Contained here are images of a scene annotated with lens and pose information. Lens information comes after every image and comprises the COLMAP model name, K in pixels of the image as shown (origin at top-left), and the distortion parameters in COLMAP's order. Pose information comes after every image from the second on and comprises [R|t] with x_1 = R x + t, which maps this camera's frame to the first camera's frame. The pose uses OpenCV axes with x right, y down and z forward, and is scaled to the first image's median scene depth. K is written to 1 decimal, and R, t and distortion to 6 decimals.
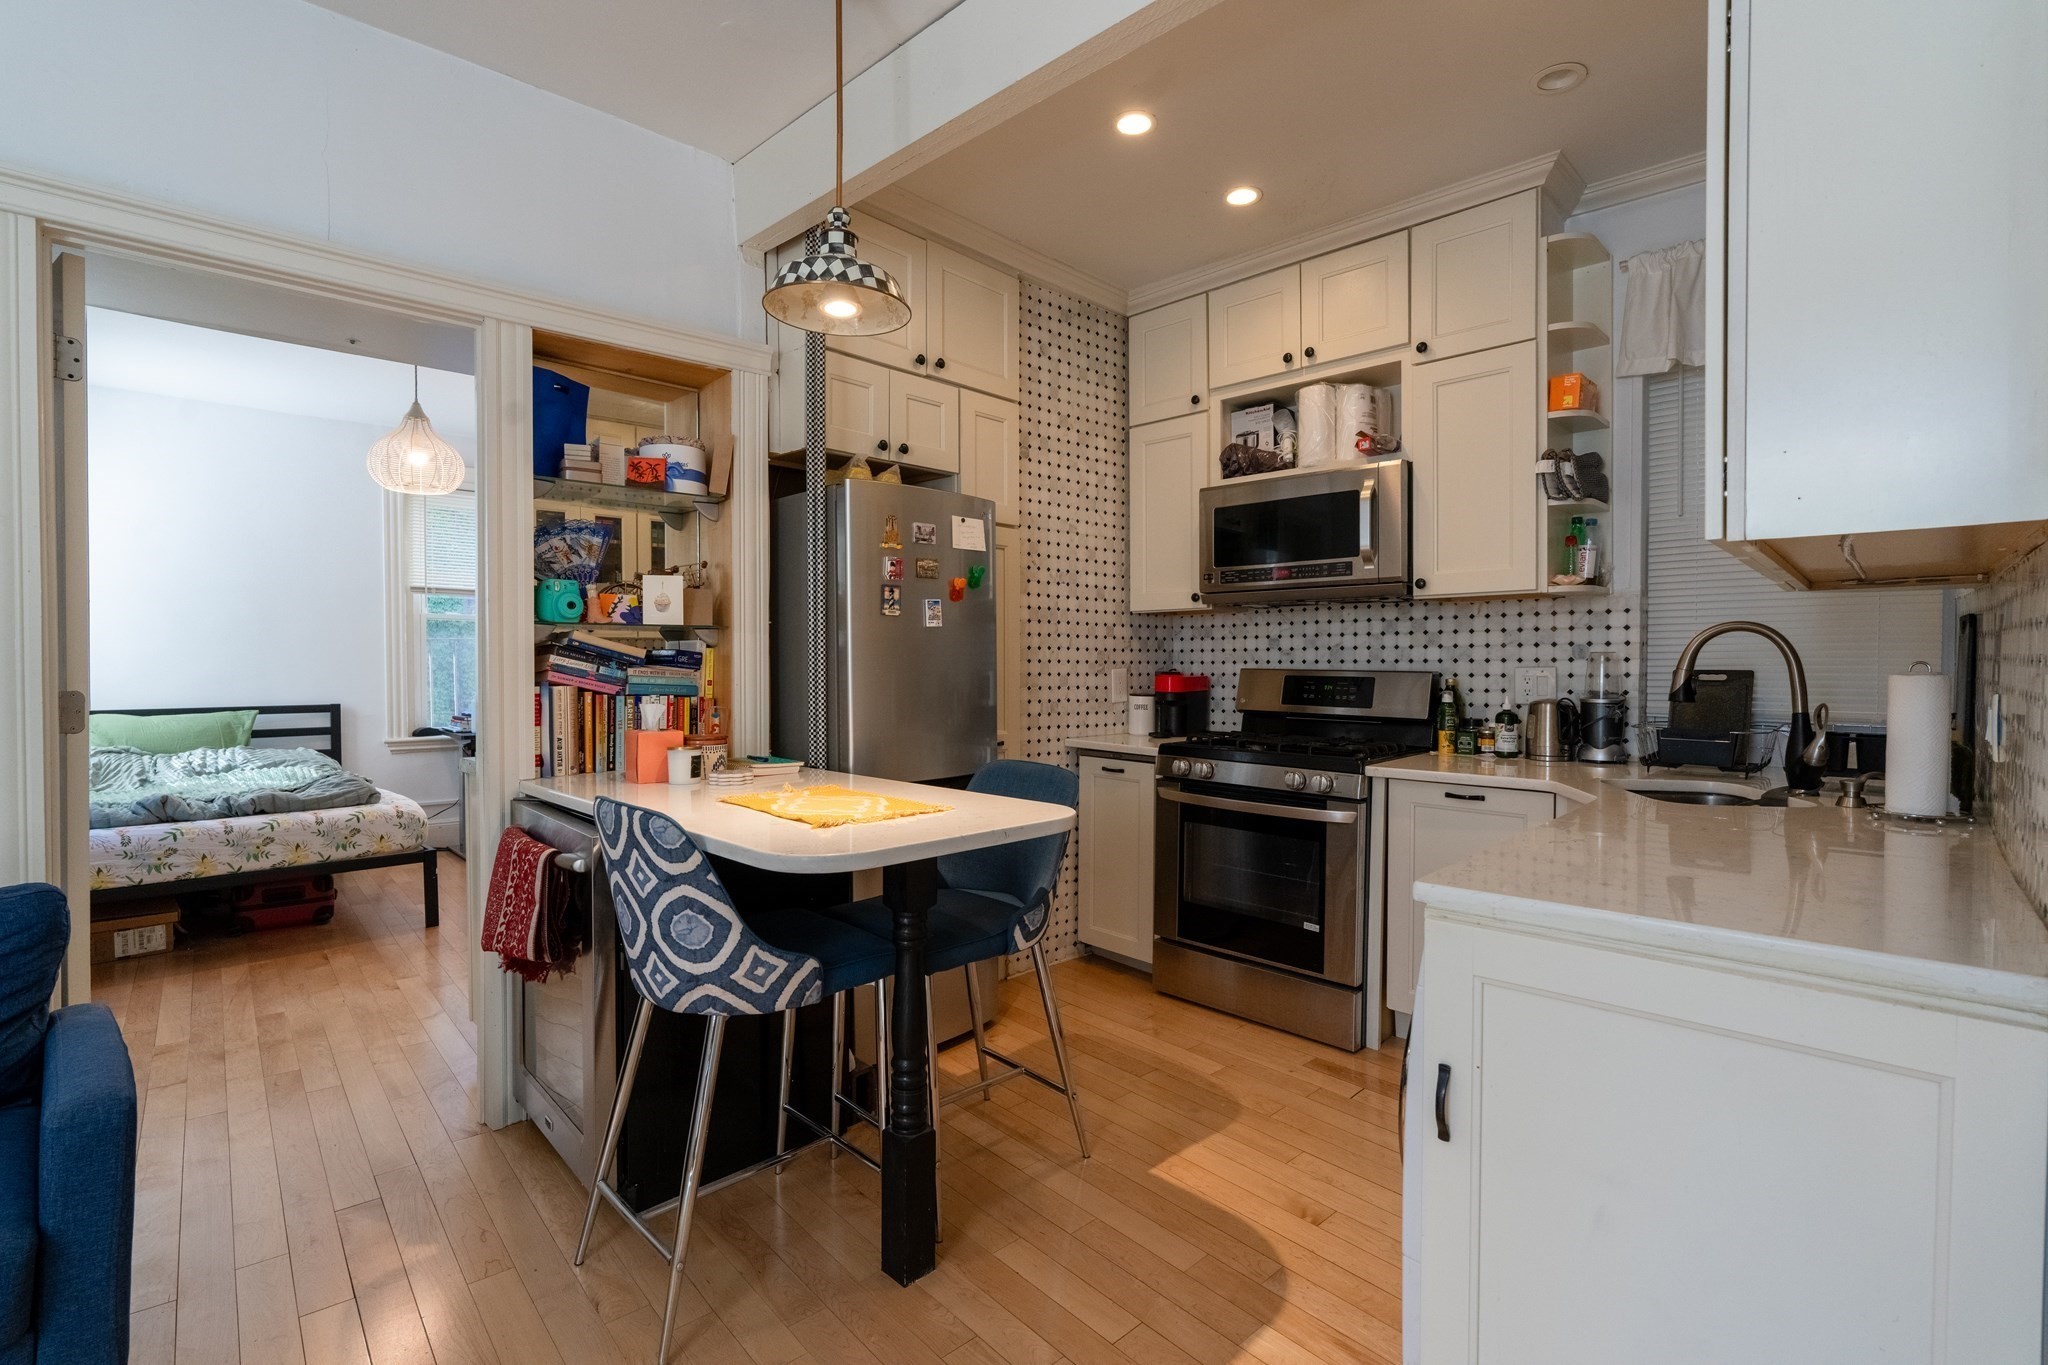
lens RADIAL K [[953.7, 0, 1046.7], [0, 953.7, 680.0], [0, 0, 1]] dist [-0.004544, 0.000048]
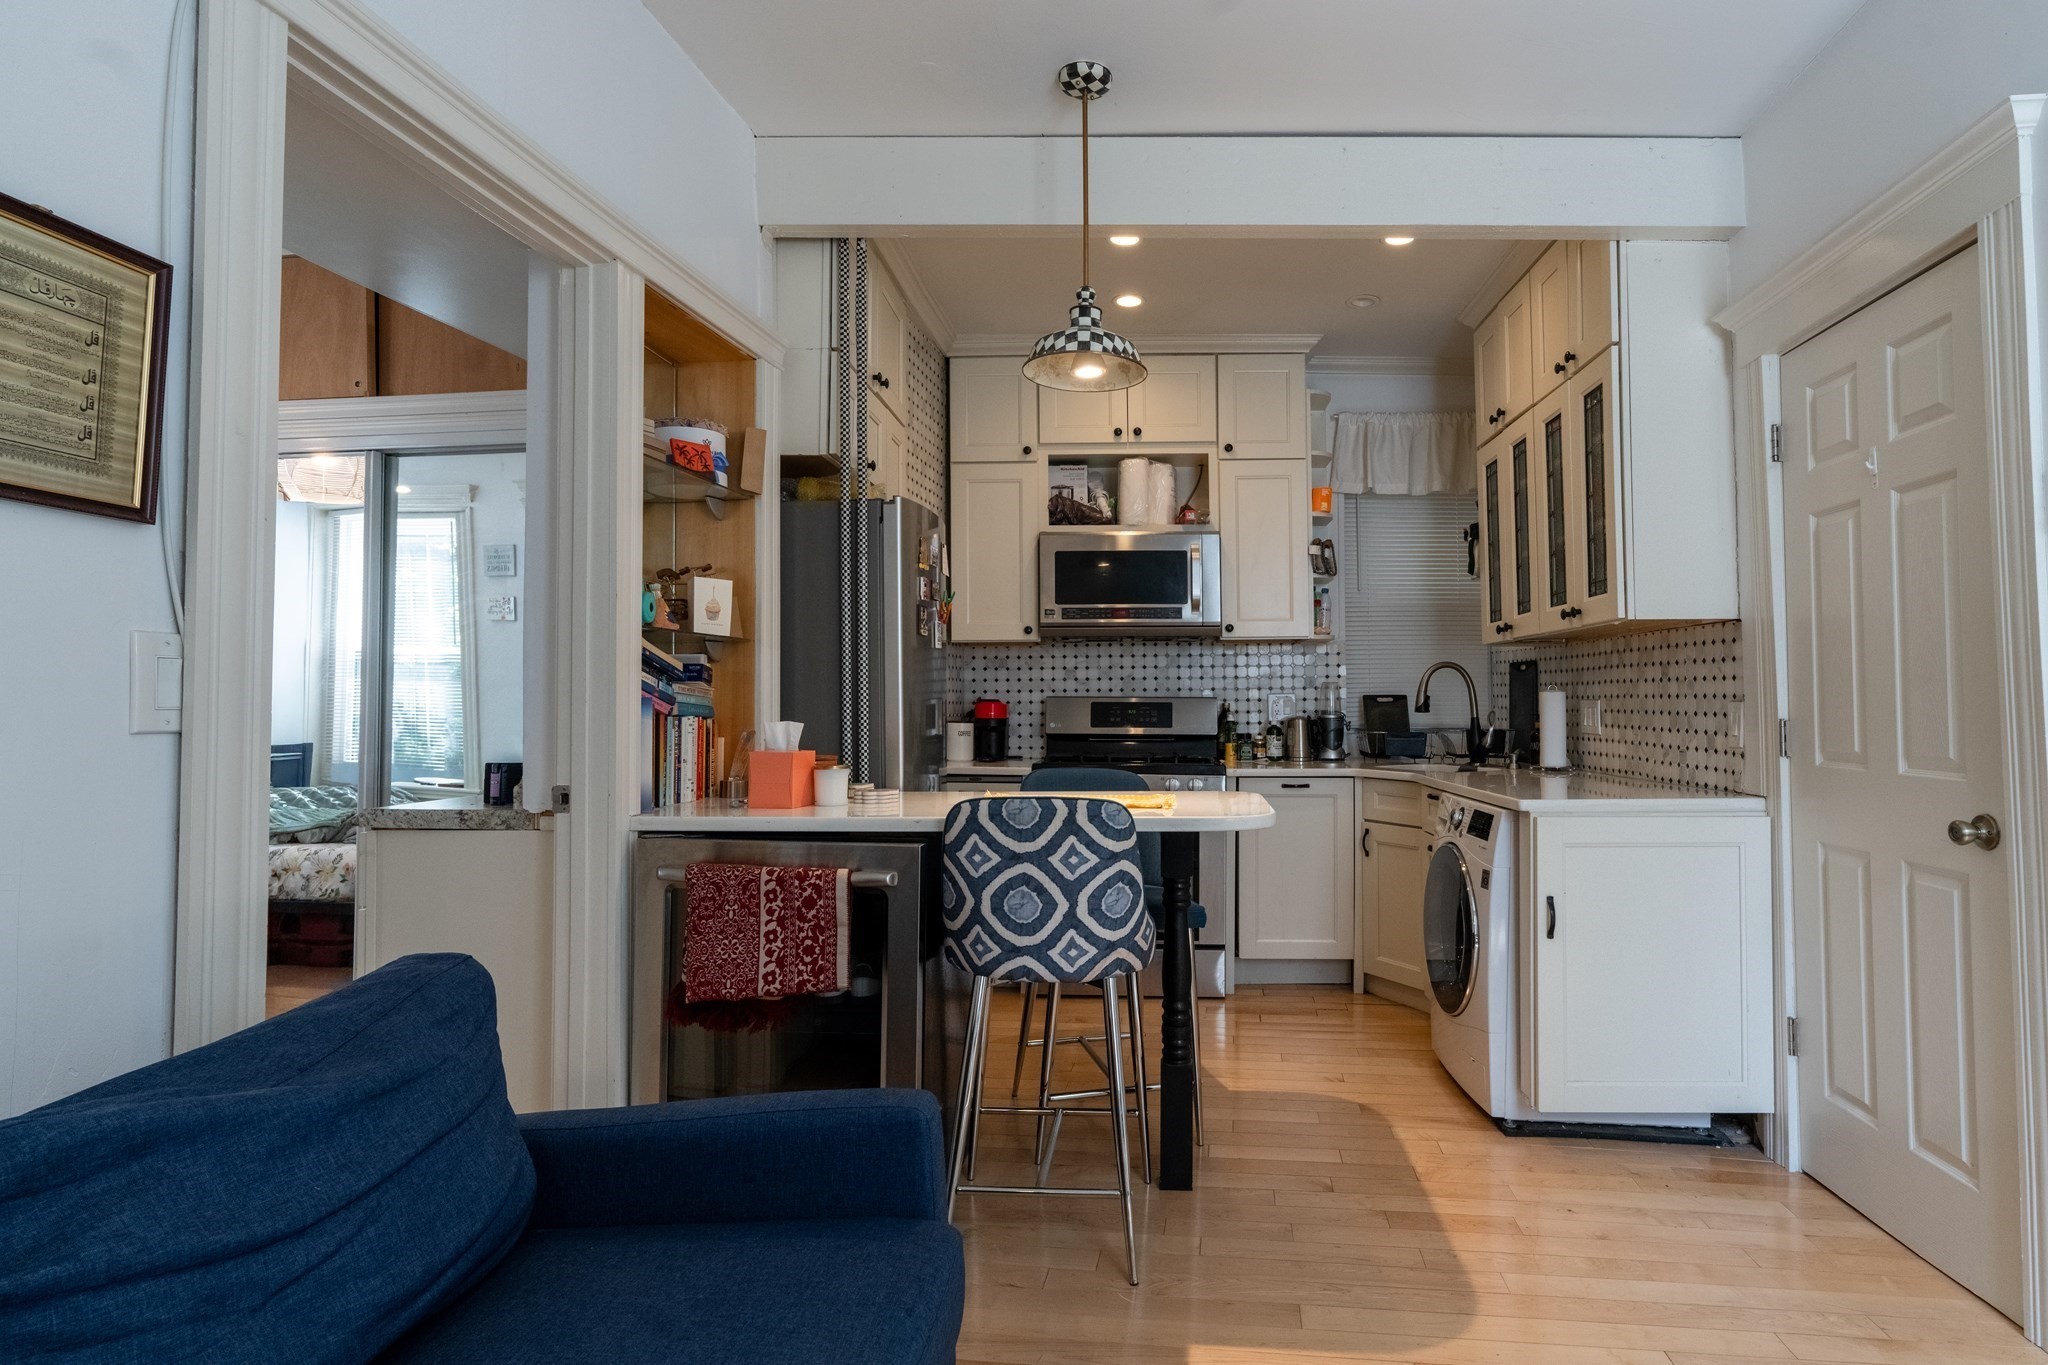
lens RADIAL K [[1101.0, 0, 1168.6], [0, 1101.0, 671.6], [0, 0, 1]] dist [-0.005301, -0.000102]
pose [[0.717346, 0.019833, 0.696435, -0.665739], [0.018496, 0.998700, -0.047493, 0.025560], [-0.696472, 0.046950, 0.716046, -0.008043]]
